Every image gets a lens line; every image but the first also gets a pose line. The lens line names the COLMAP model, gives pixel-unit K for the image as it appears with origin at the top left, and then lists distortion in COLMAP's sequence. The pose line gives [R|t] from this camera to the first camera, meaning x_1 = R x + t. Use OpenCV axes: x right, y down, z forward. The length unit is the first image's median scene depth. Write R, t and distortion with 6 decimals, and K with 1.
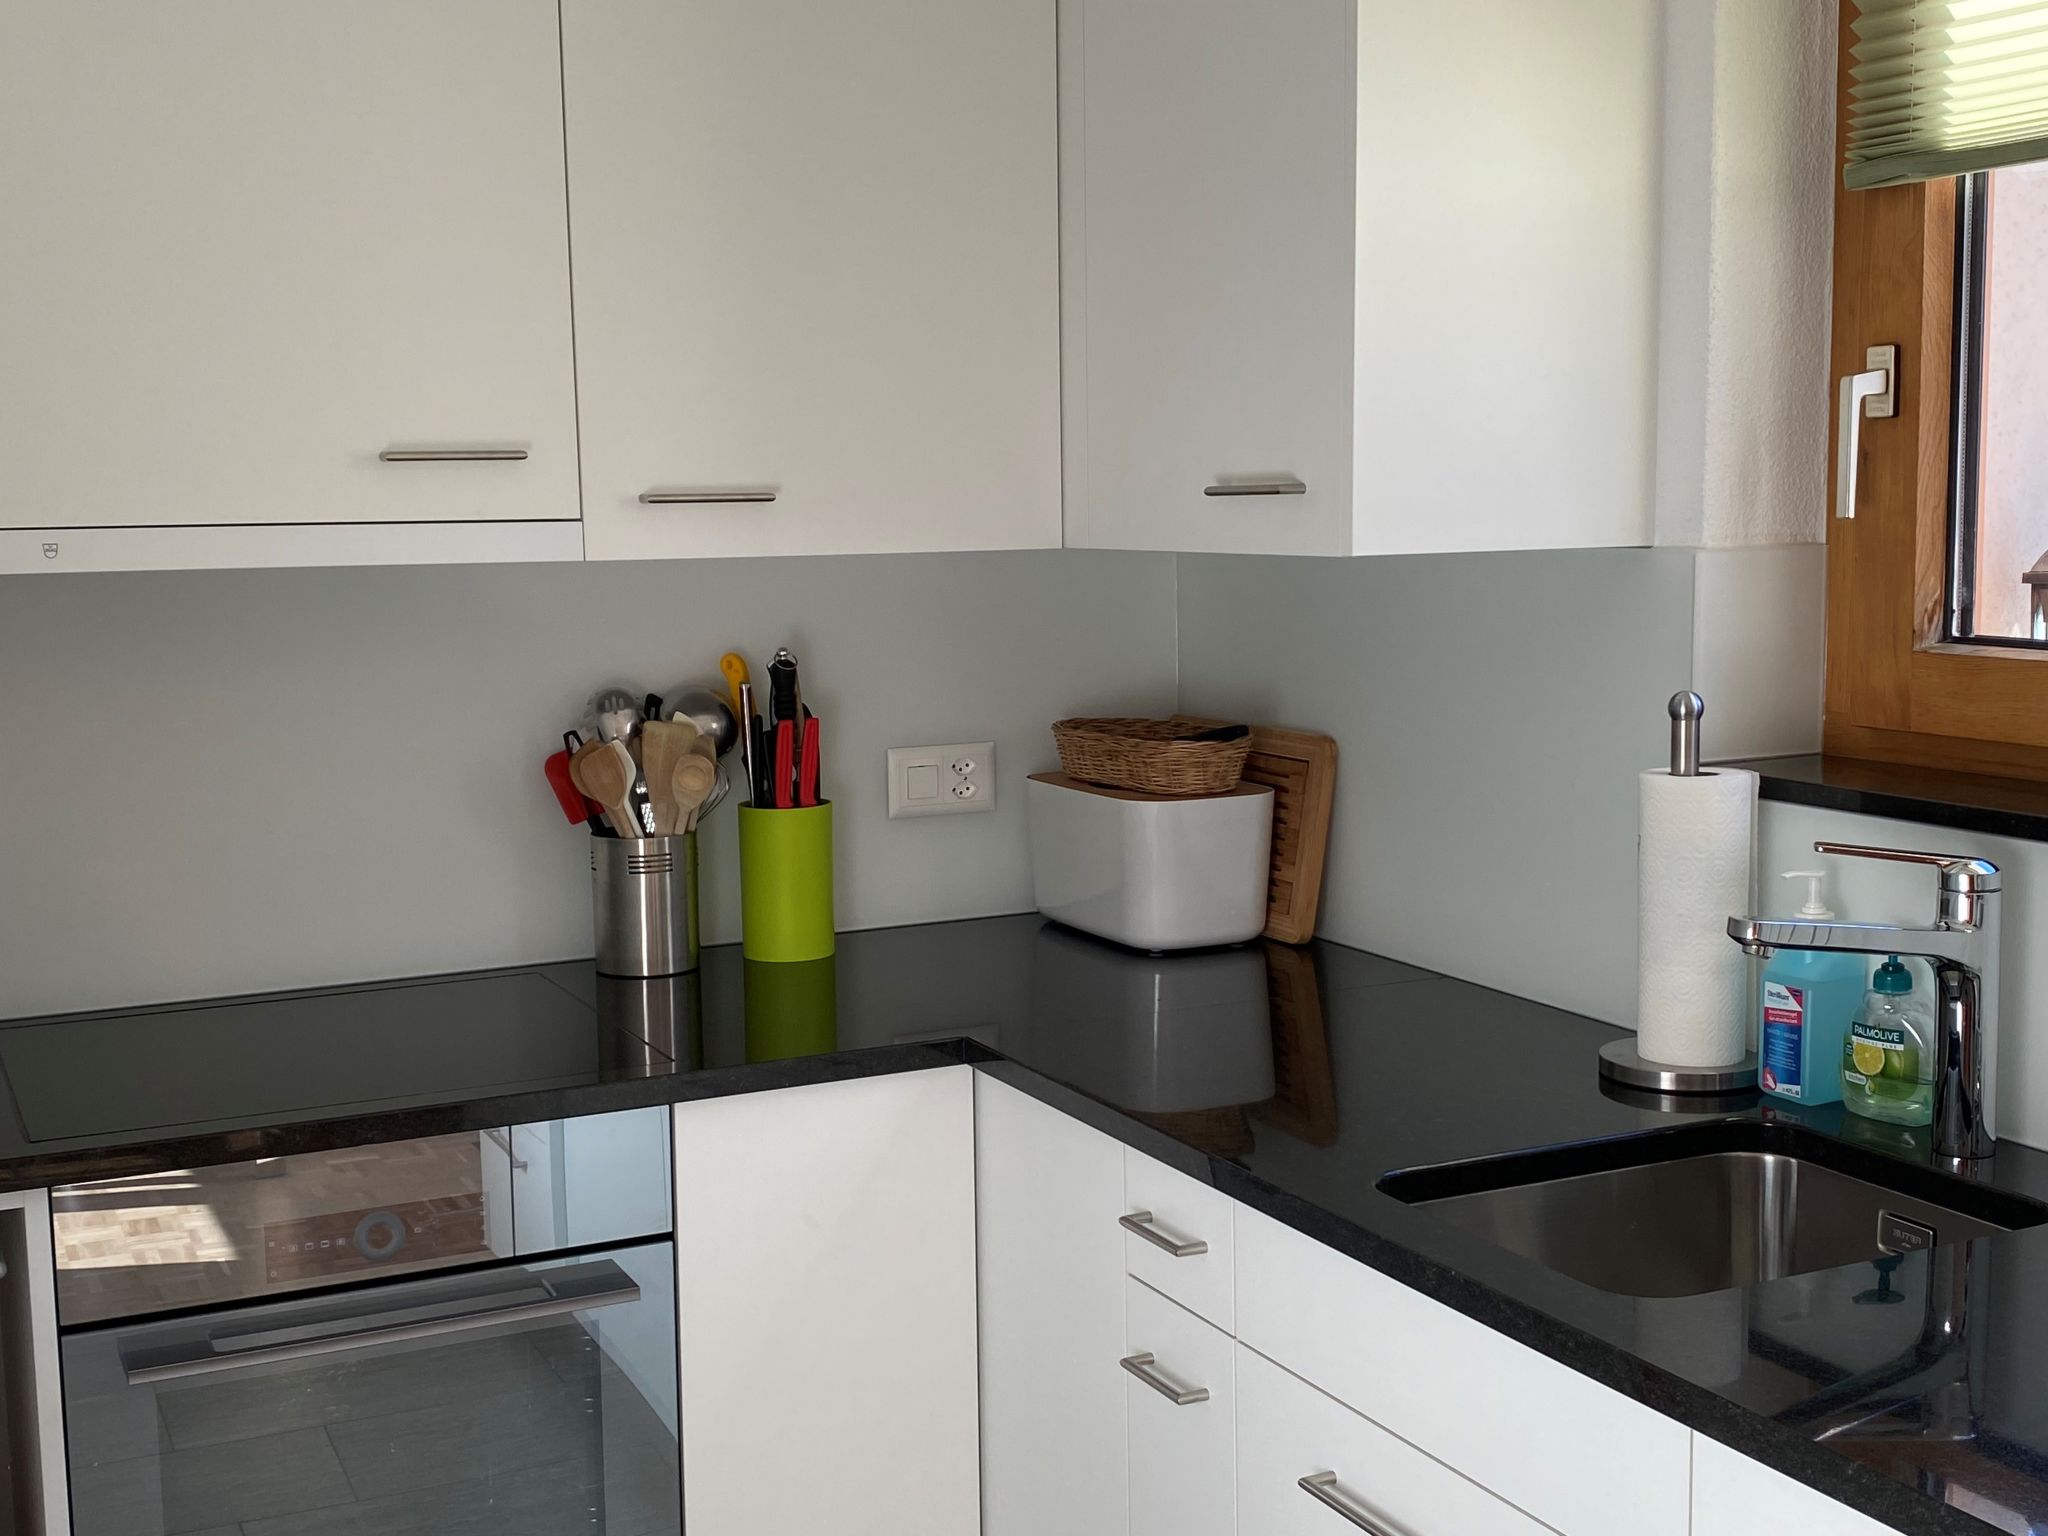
lens RADIAL K [[2436.6, 0, 1024.0], [0, 2436.6, 768.0], [0, 0, 1]] dist [0.005692, -0.004467]
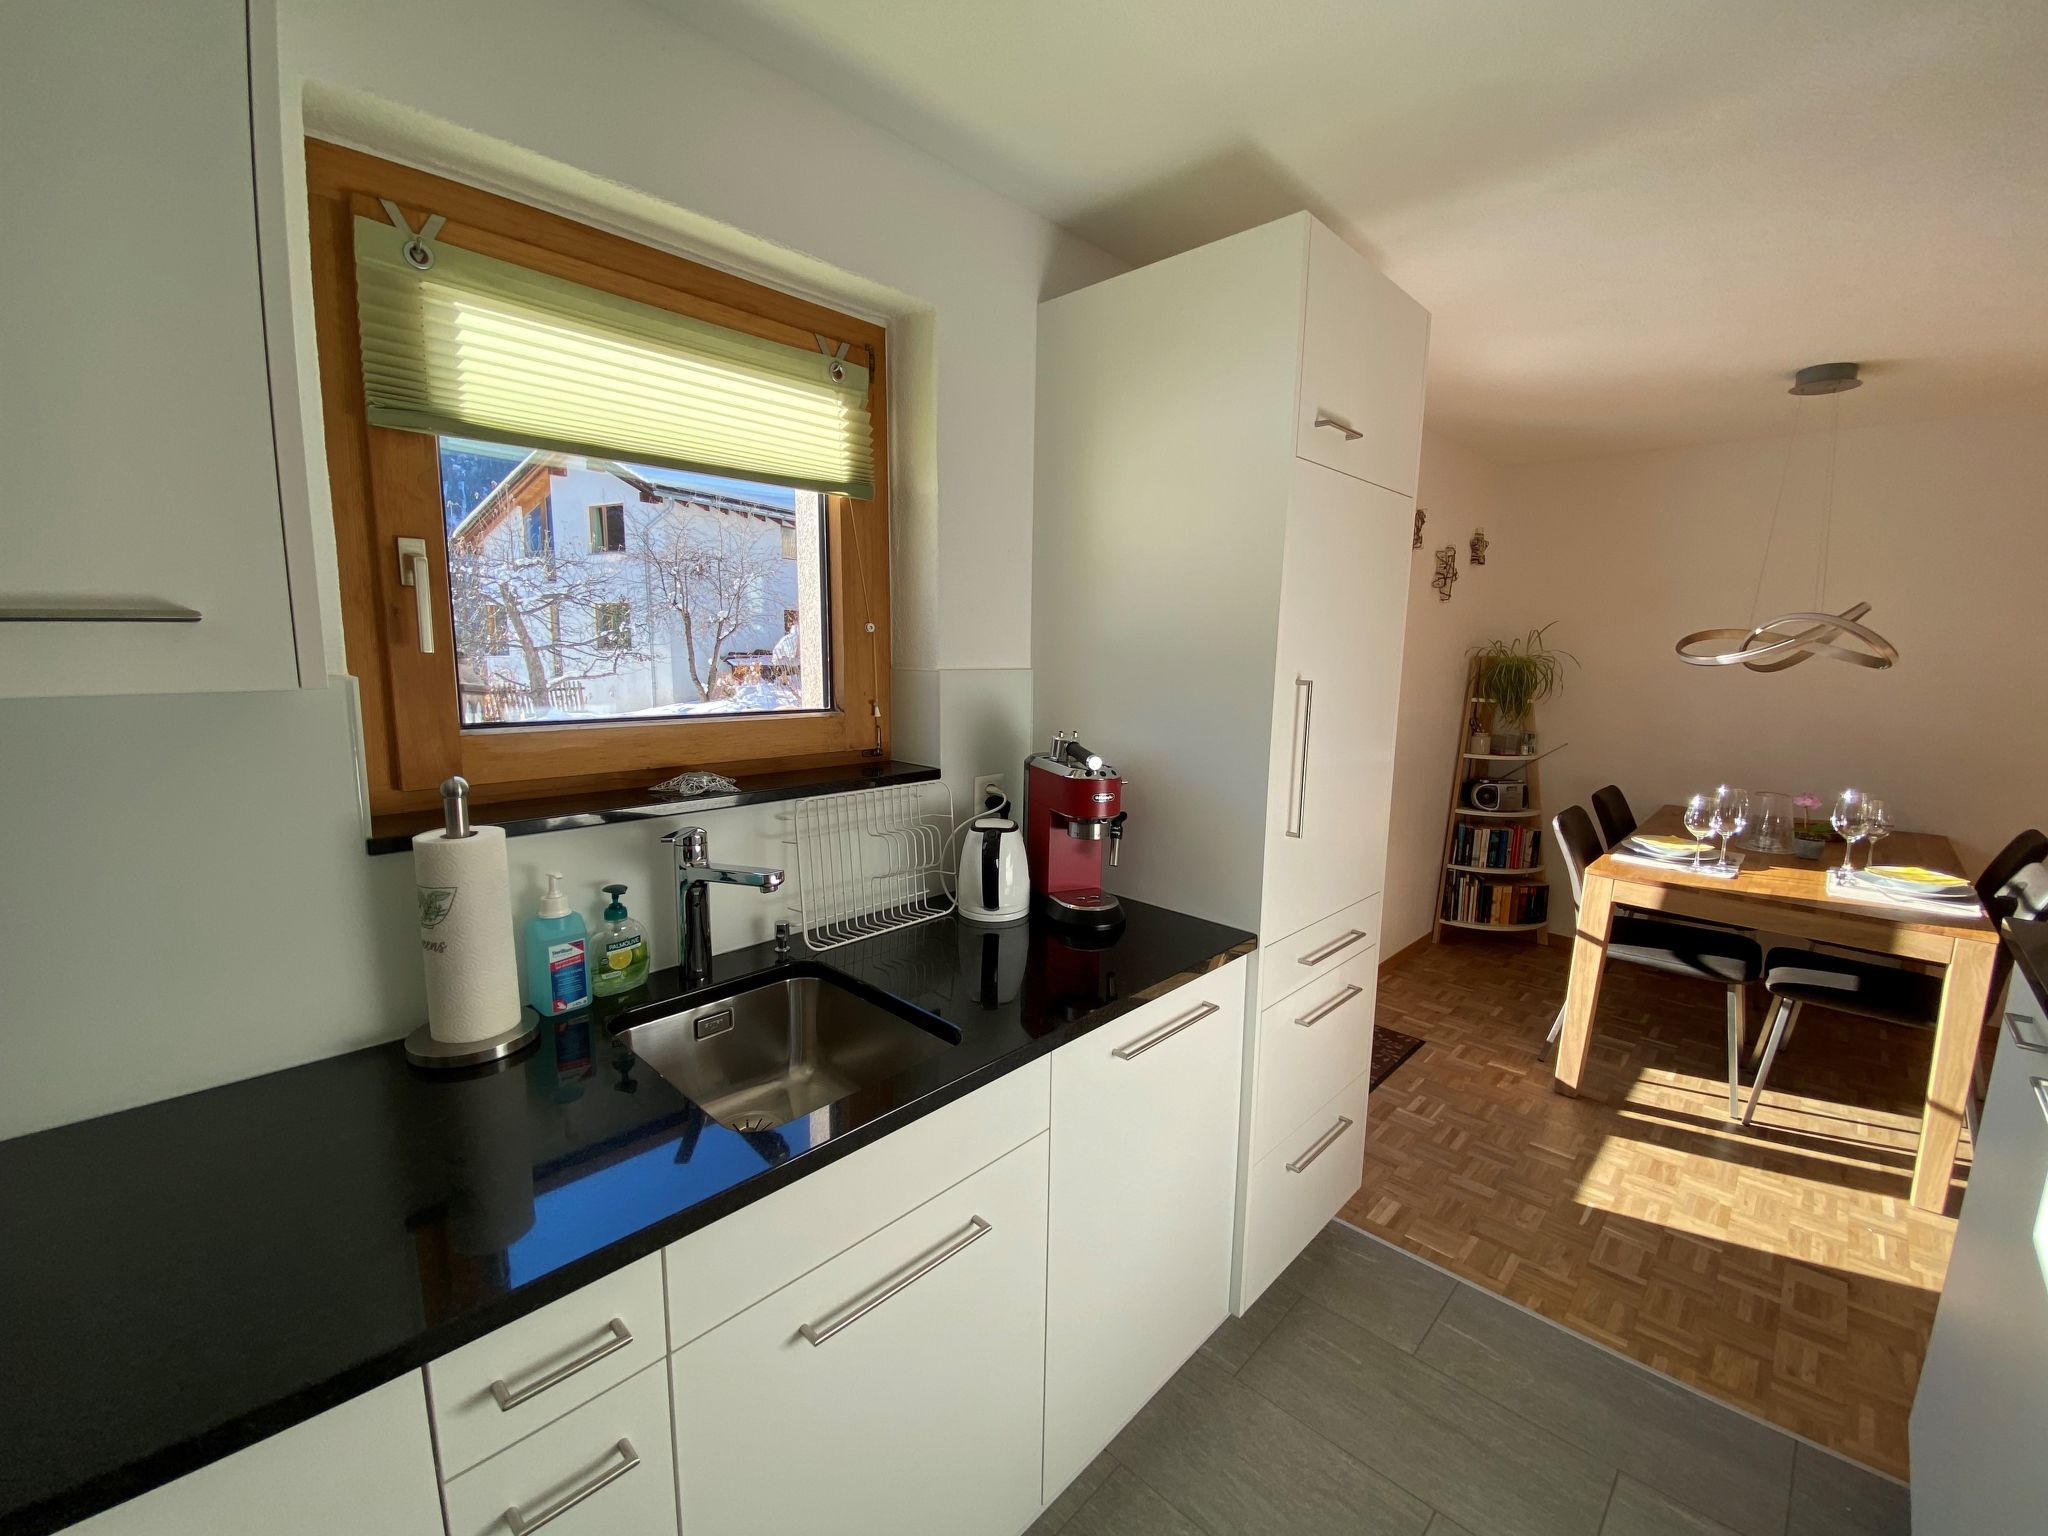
lens RADIAL K [[833.4, 0, 1032.7], [0, 833.4, 769.8], [0, 0, 1]] dist [0.024437, -0.025248]
pose [[-0.344577, -0.128111, 0.929975, -0.295446], [0.097912, 0.980337, 0.171328, -0.088178], [-0.933638, 0.150091, -0.325258, 0.876925]]
